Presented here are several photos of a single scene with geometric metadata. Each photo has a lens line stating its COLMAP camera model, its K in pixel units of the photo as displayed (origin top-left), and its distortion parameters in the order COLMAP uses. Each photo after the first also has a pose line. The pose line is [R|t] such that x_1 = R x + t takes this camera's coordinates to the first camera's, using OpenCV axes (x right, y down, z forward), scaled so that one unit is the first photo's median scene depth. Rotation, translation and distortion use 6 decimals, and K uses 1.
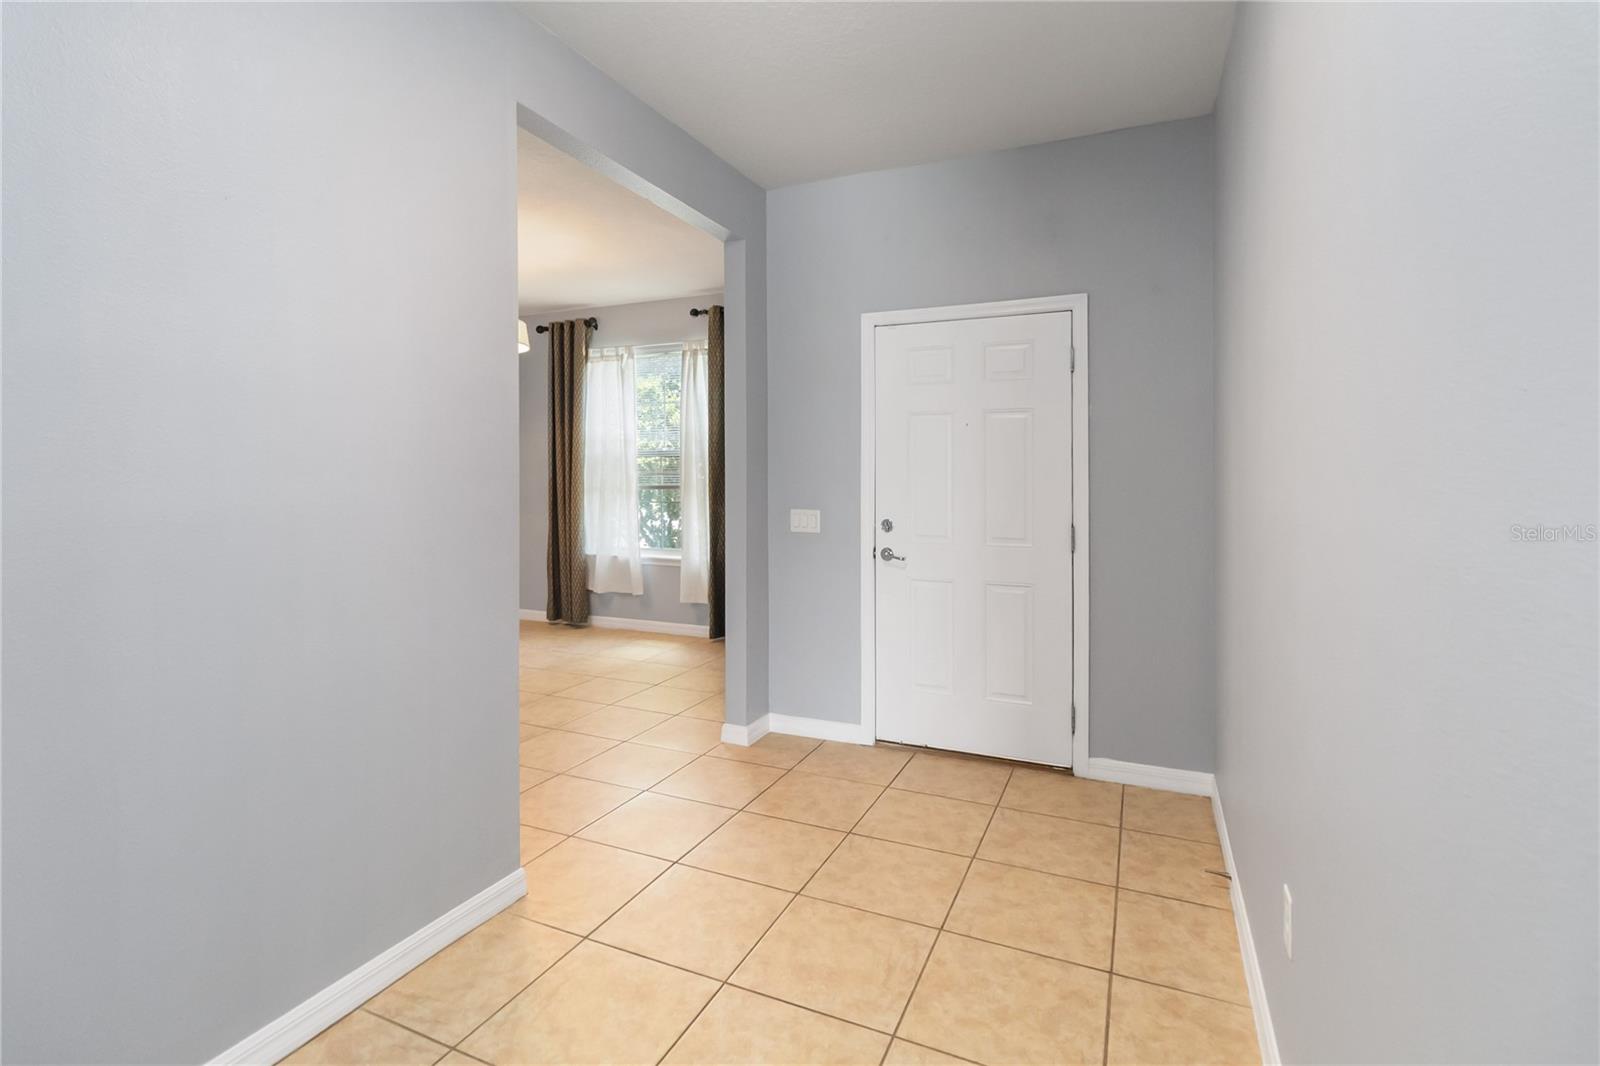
lens RADIAL K [[737.3, 0, 783.3], [0, 737.3, 481.4], [0, 0, 1]] dist [0.003128, -0.000159]
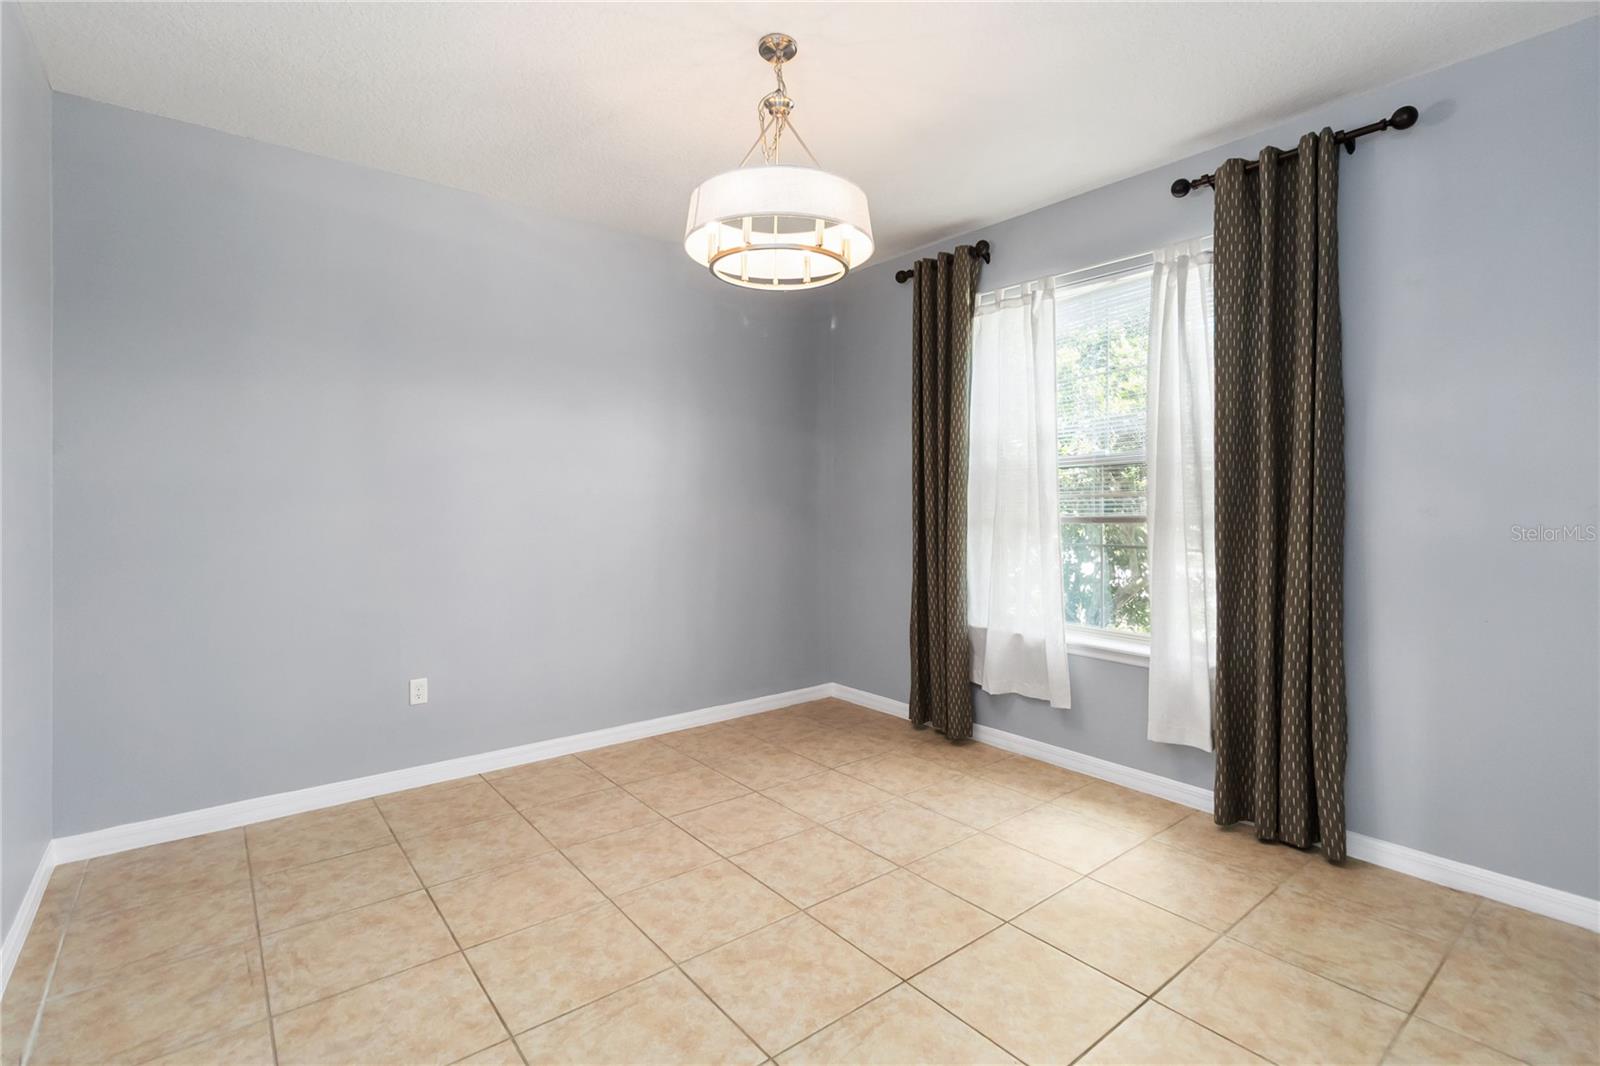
lens RADIAL K [[737.3, 0, 801.0], [0, 737.3, 516.5], [0, 0, 1]] dist [0.003128, -0.000159]
pose [[0.892852, 0.008800, -0.450264, -0.116982], [-0.000851, 0.999840, 0.017854, -0.004230], [0.450349, -0.015558, 0.892717, 0.387109]]
